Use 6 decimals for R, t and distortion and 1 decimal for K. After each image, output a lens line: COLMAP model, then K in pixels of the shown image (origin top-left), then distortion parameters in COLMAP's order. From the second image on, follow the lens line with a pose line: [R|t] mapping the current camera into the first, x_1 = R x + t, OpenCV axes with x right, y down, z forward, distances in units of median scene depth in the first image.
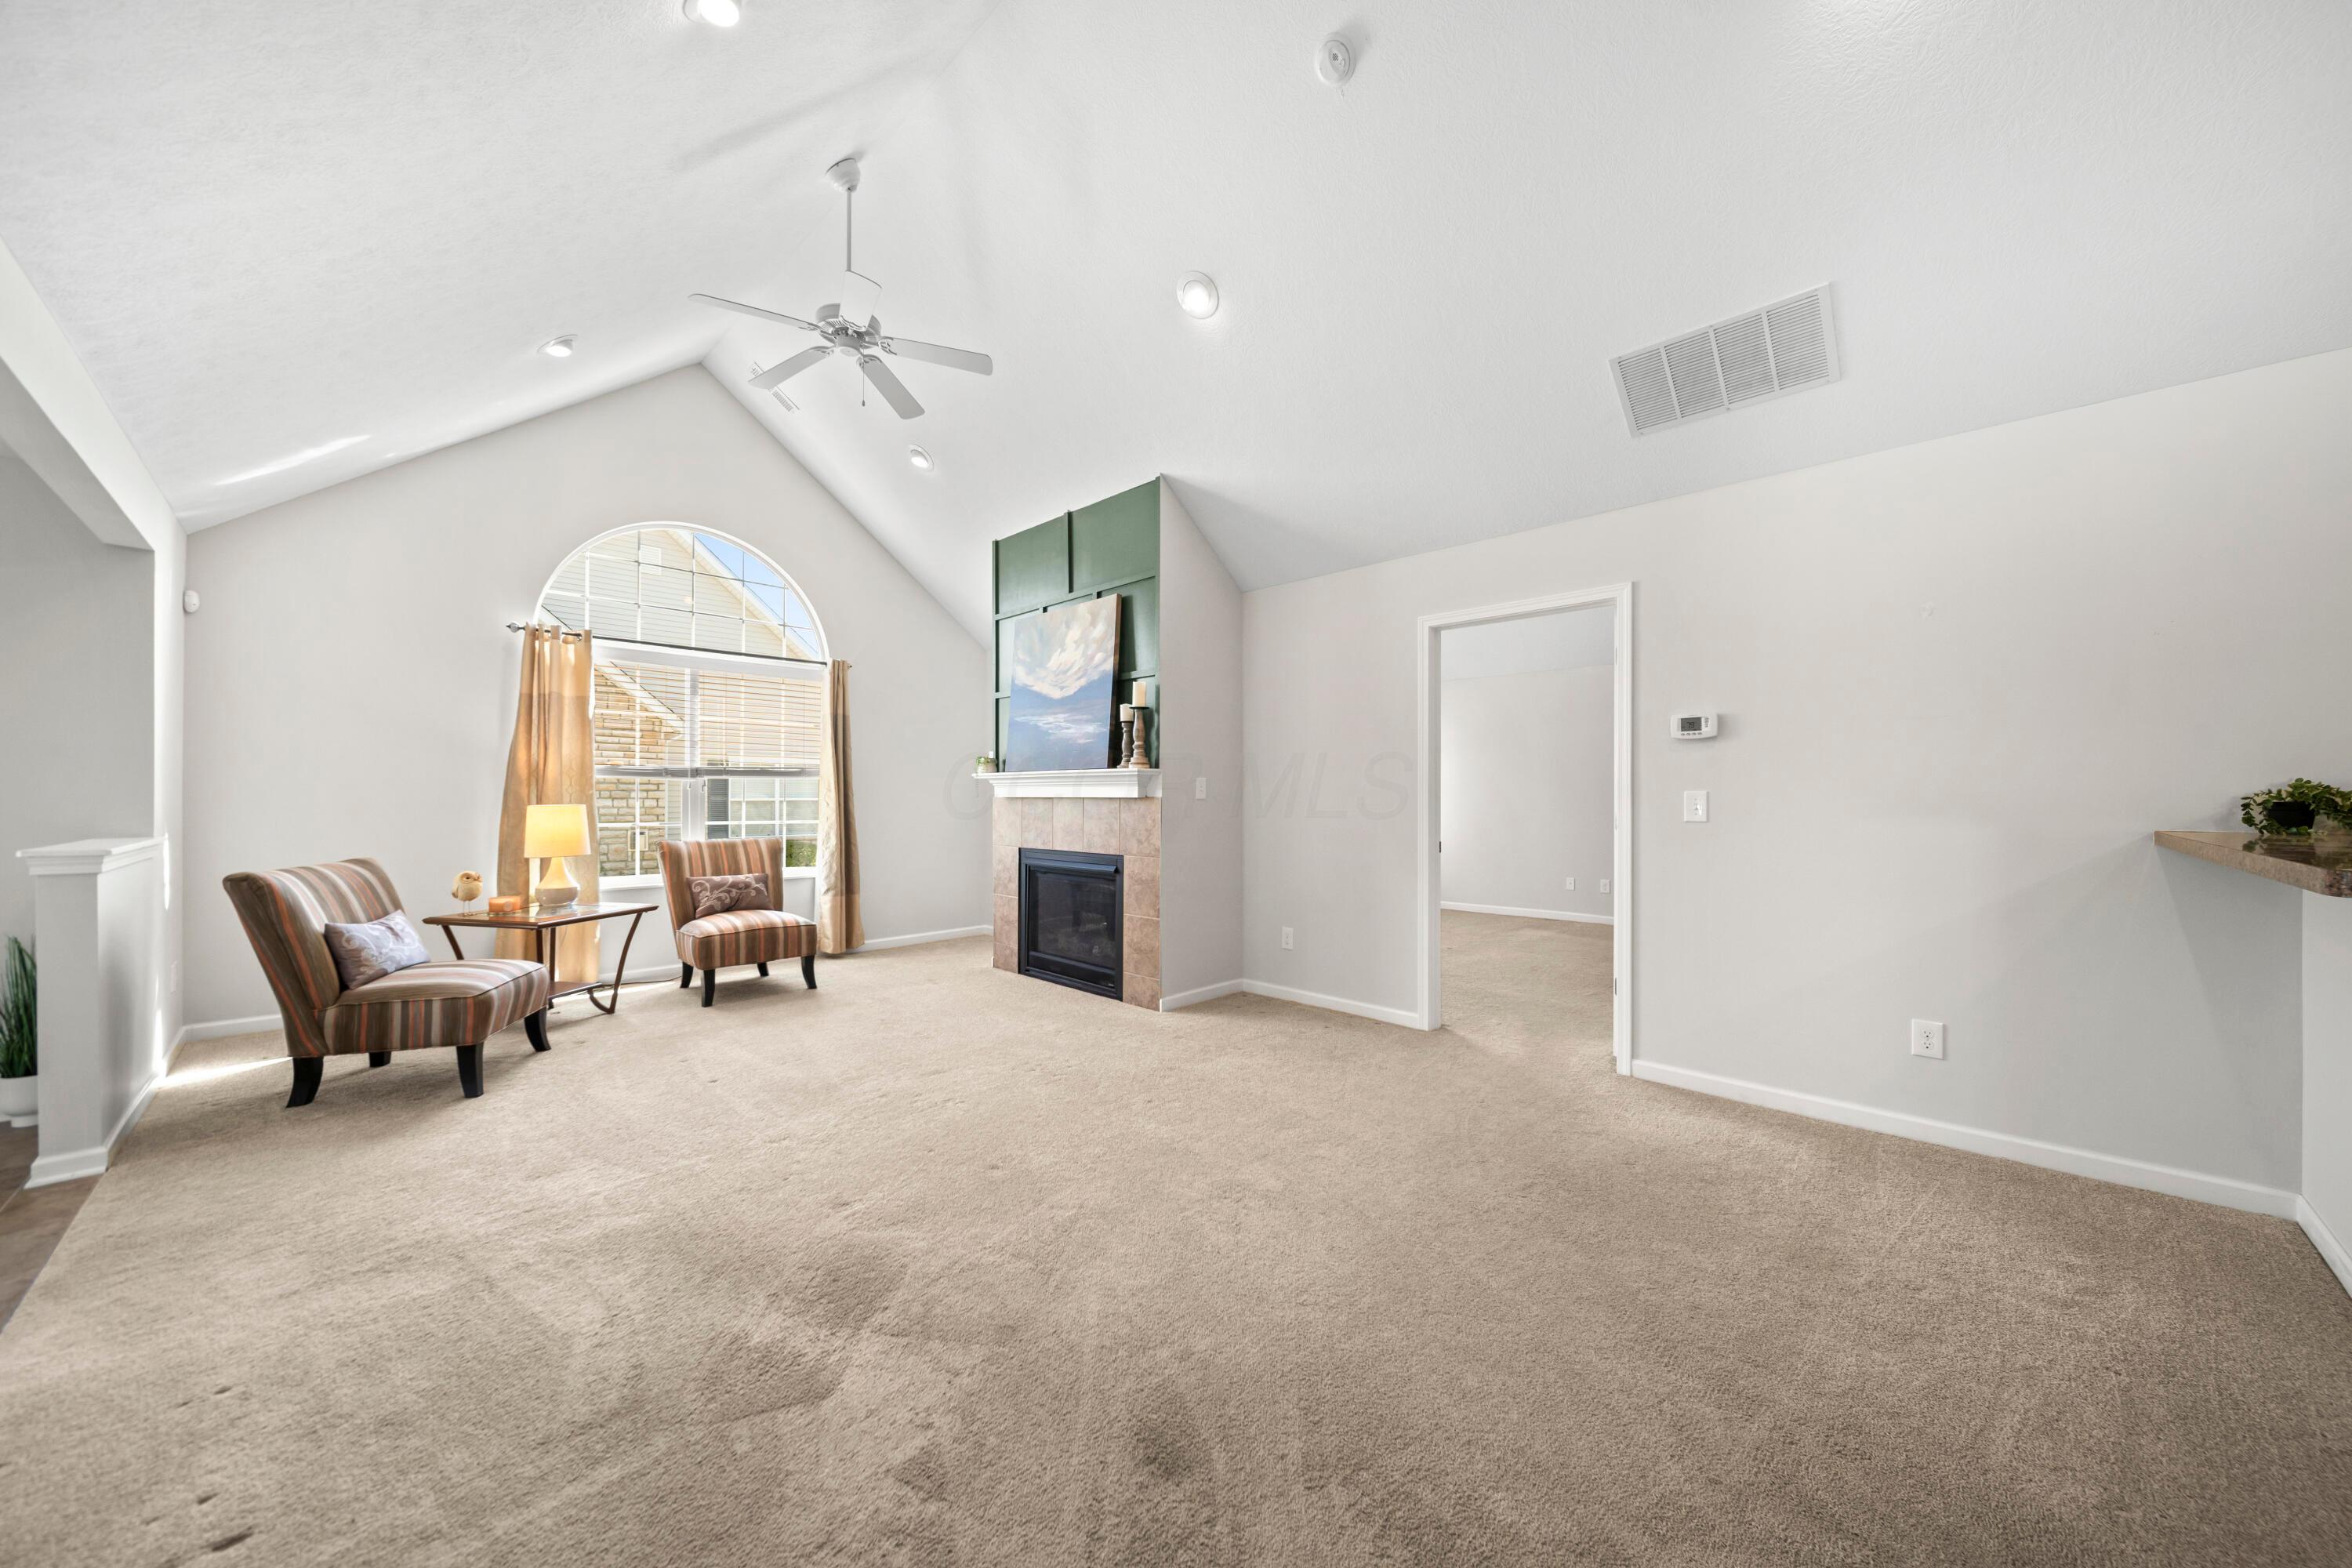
lens RADIAL K [[829.9, 0, 1165.3], [0, 829.9, 797.2], [0, 0, 1]] dist [0.004868, -0.002200]
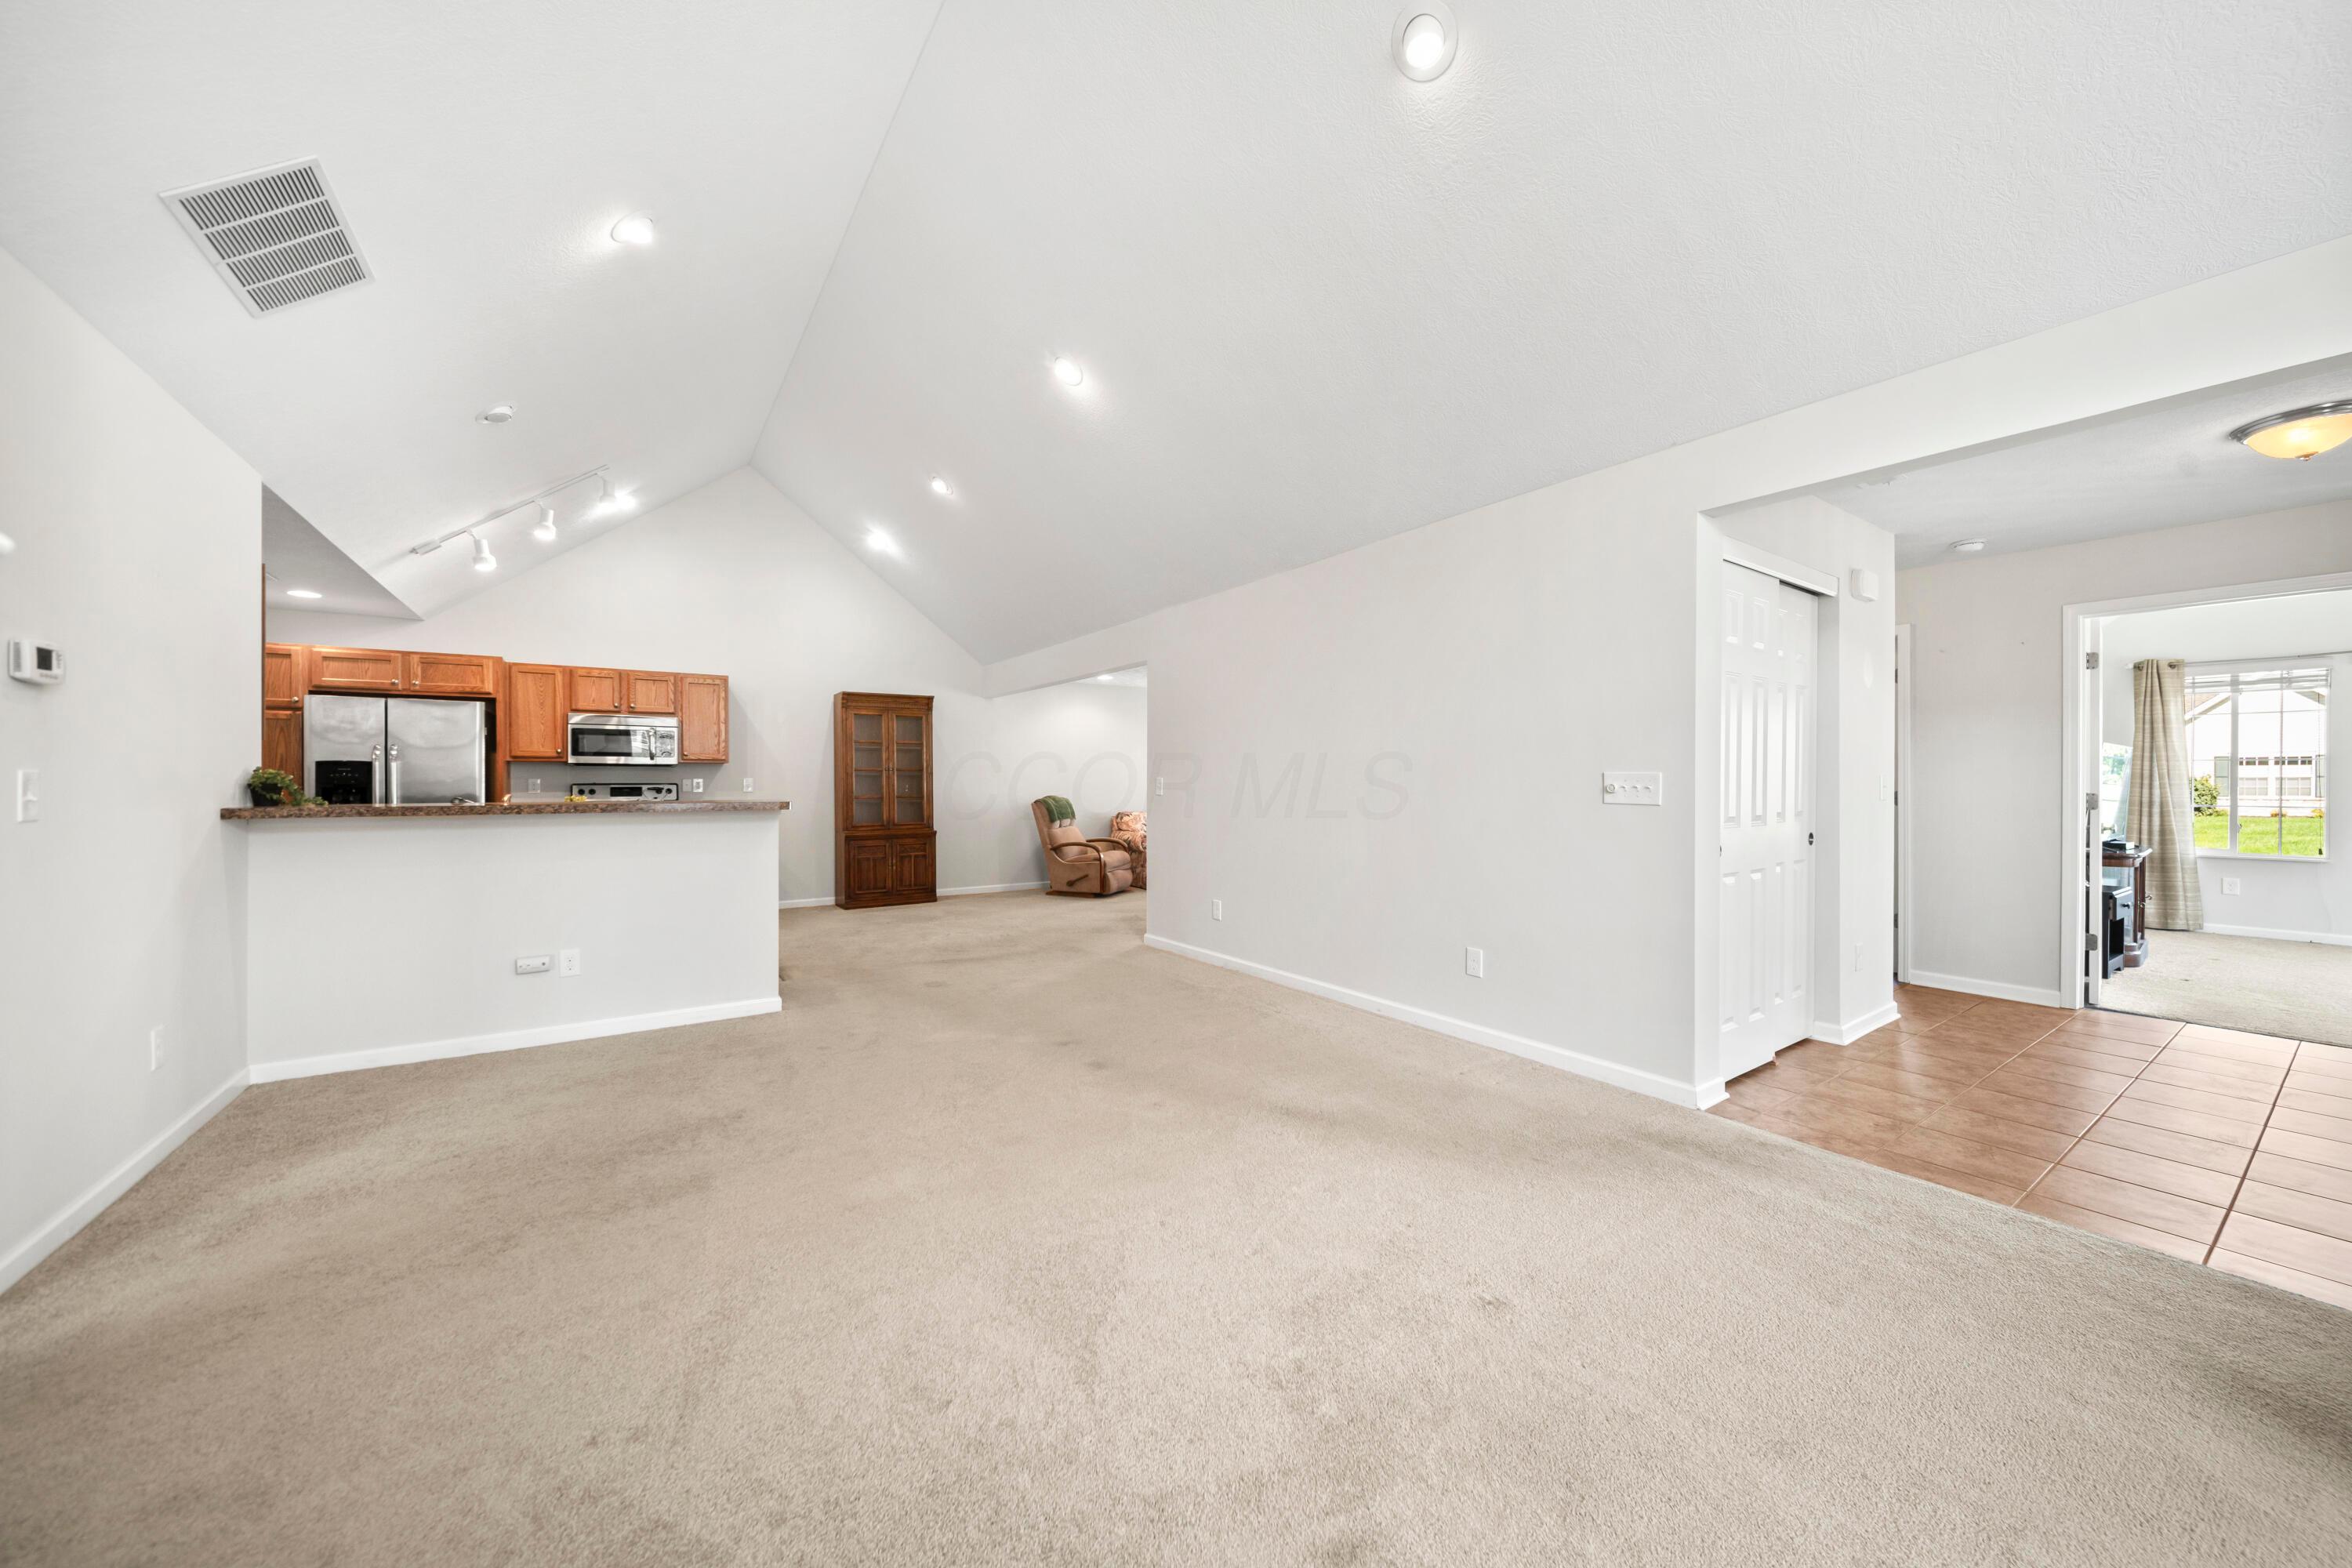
lens RADIAL K [[829.9, 0, 1168.6], [0, 829.9, 783.2], [0, 0, 1]] dist [0.004868, -0.002200]
pose [[-0.981375, -0.002465, 0.192088, -0.231279], [-0.001986, 0.999994, 0.002687, -0.000657], [-0.192093, 0.002256, -0.981374, 1.149629]]
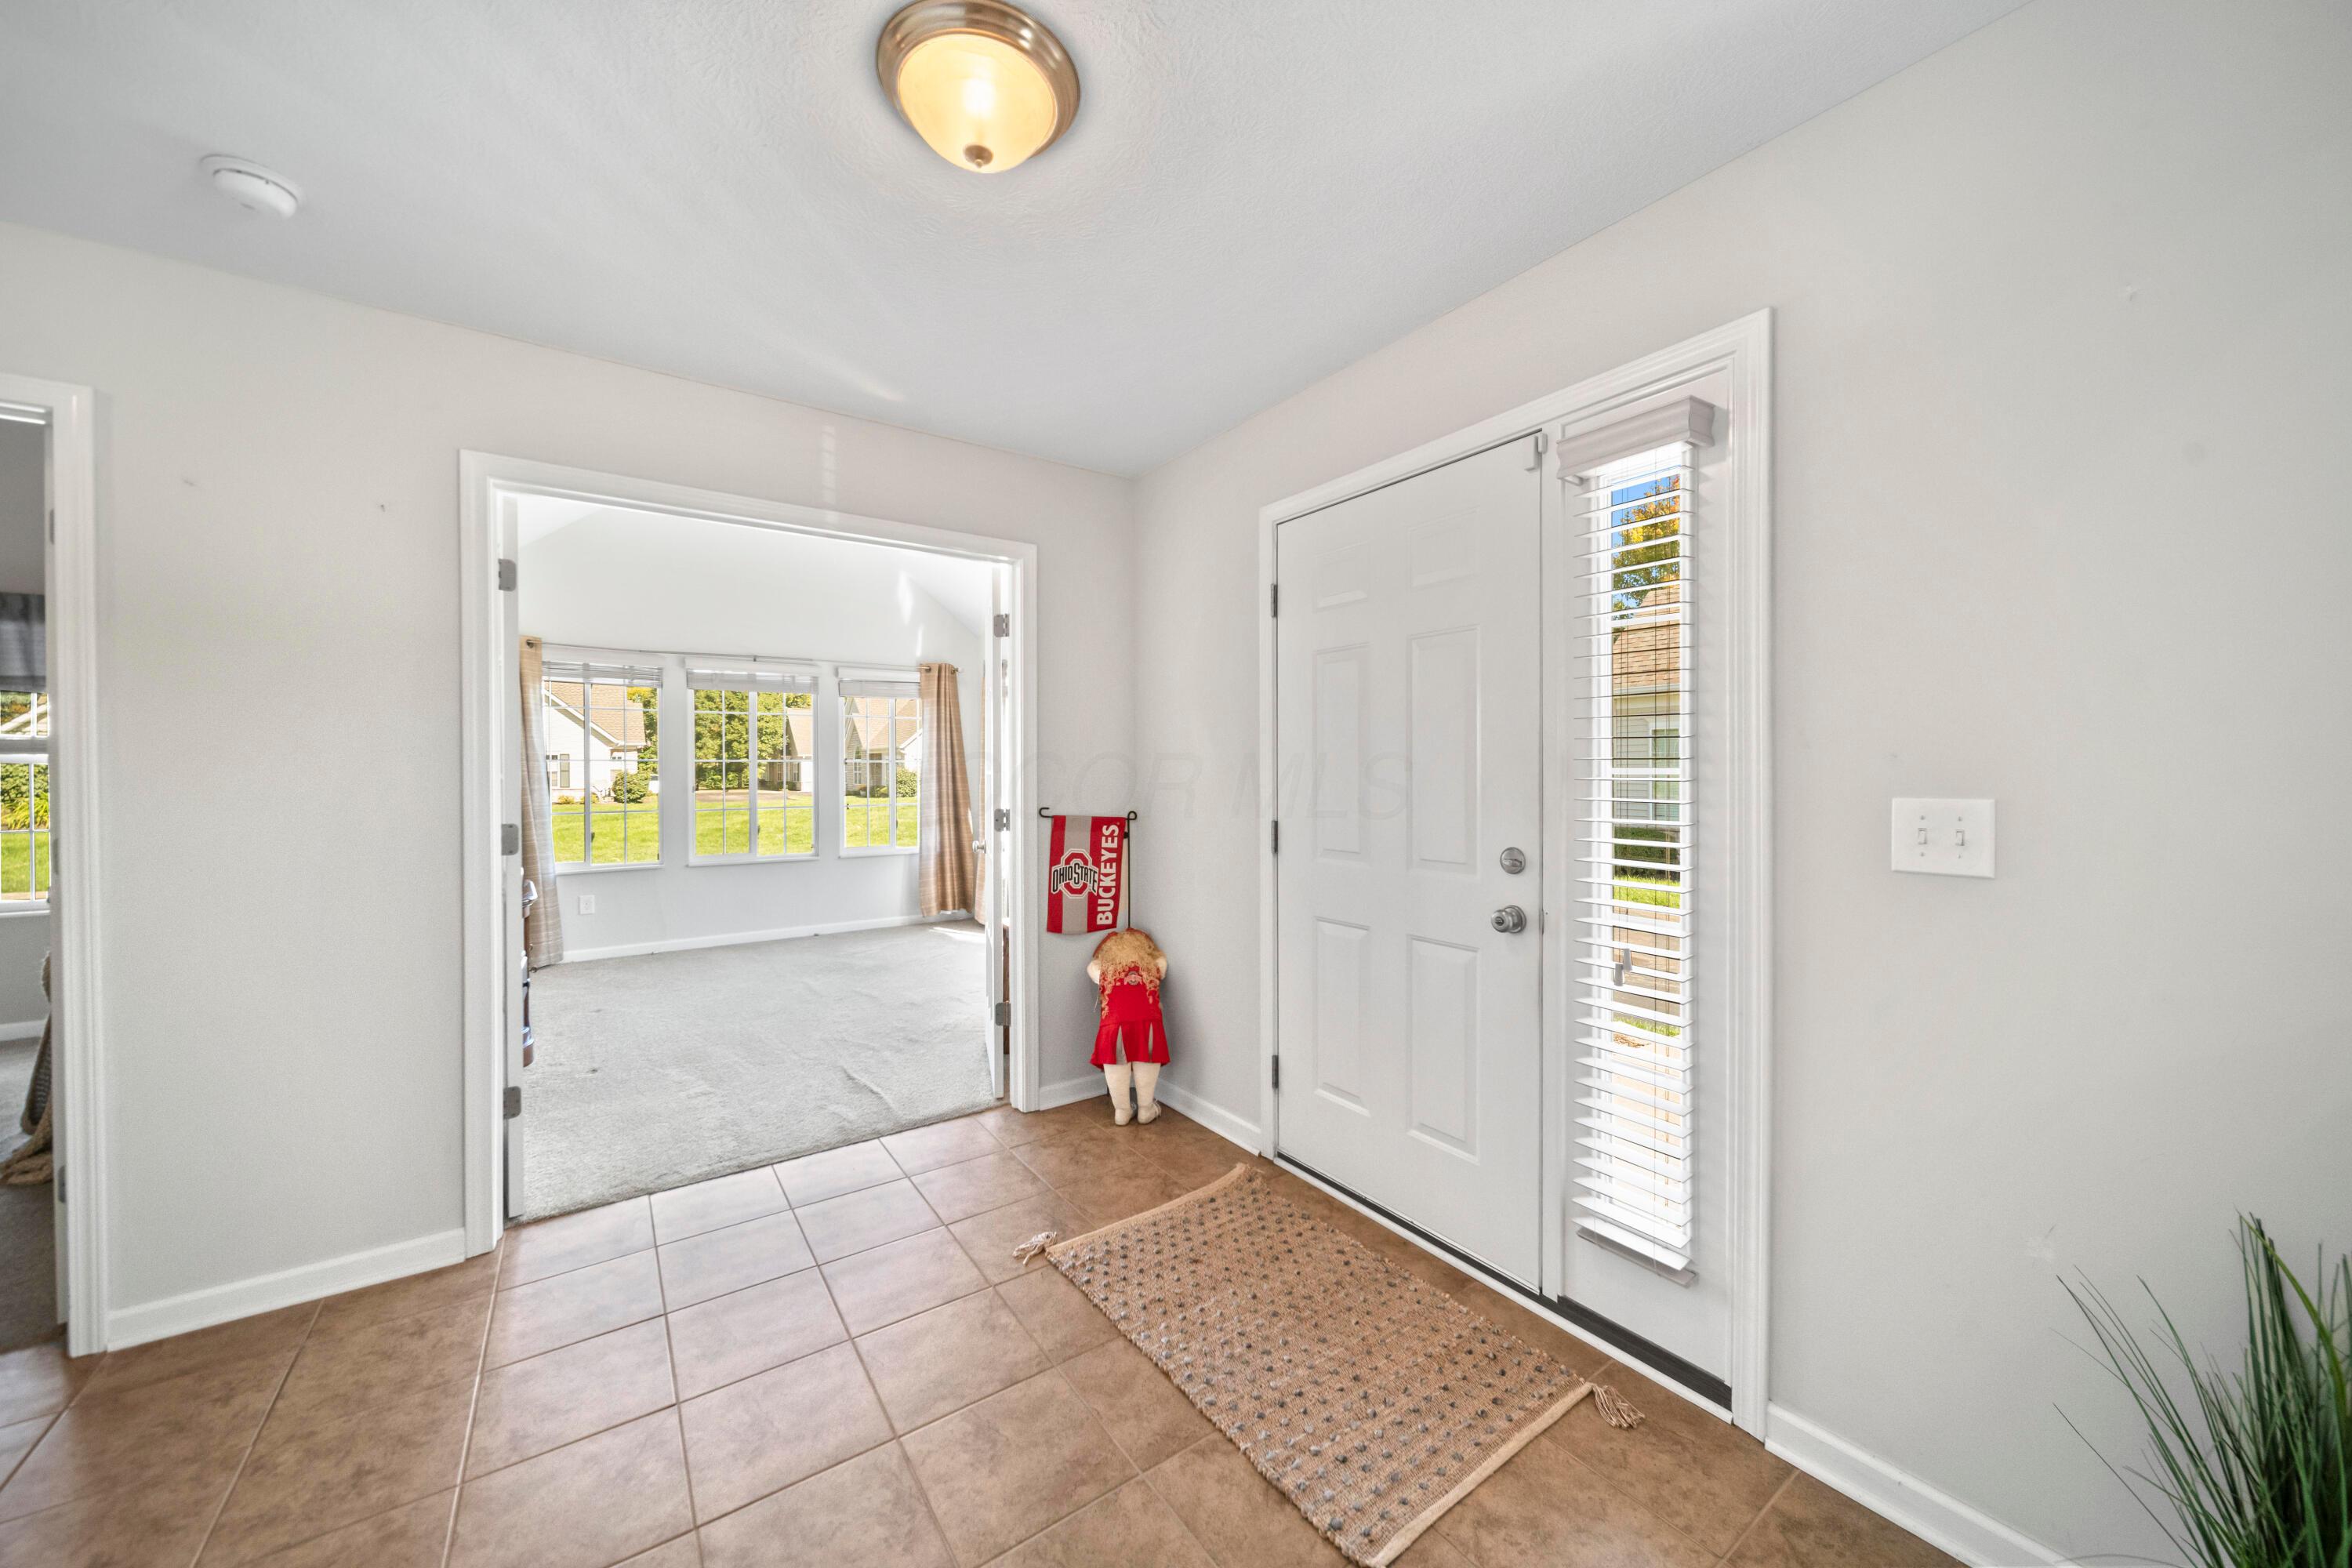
lens RADIAL K [[829.9, 0, 1169.0], [0, 829.9, 775.0], [0, 0, 1]] dist [0.004868, -0.002200]
pose [[-0.170381, 0.004001, -0.985370, -0.692683], [0.003812, 0.999987, 0.003401, -0.019957], [0.985371, -0.003177, -0.170394, 0.434796]]
